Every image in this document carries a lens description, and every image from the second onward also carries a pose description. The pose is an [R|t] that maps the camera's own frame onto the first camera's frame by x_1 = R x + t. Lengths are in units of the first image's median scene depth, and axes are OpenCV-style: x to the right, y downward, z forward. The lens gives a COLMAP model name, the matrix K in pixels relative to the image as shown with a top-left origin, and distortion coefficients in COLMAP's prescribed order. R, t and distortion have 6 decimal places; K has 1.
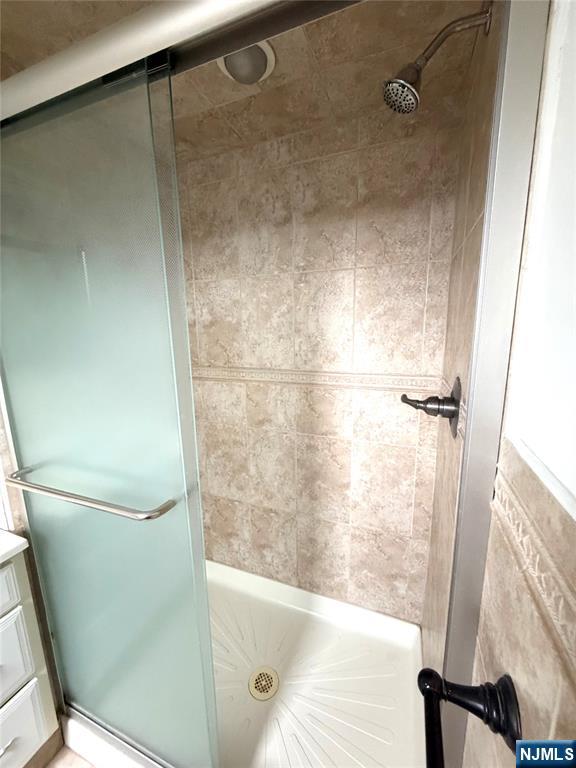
lens RADIAL K [[307.6, 0, 288.4], [0, 307.6, 383.0], [0, 0, 1]] dist [-0.000816, -0.000235]
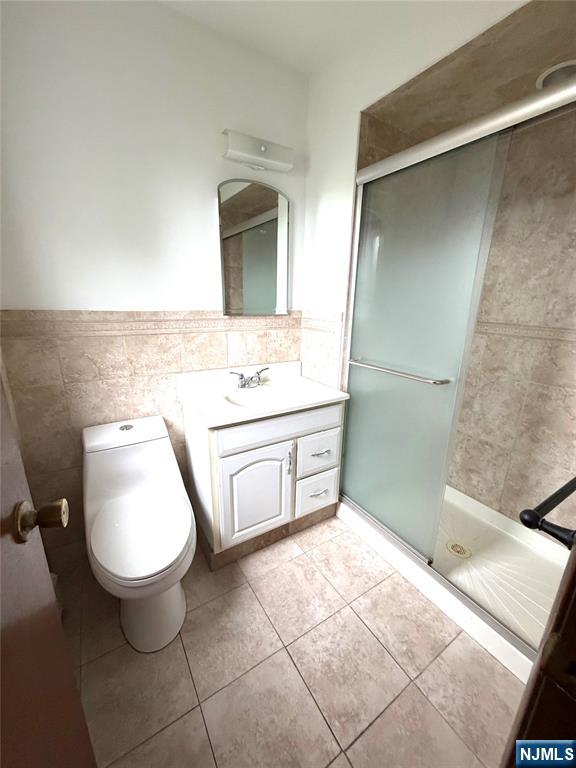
lens RADIAL K [[307.6, 0, 286.2], [0, 307.6, 382.8], [0, 0, 1]] dist [-0.000816, -0.000235]
pose [[0.802875, 0.193221, -0.563966, -0.058458], [-0.142425, 0.980793, 0.133271, 0.141696], [0.578885, -0.026677, 0.814973, -0.481881]]
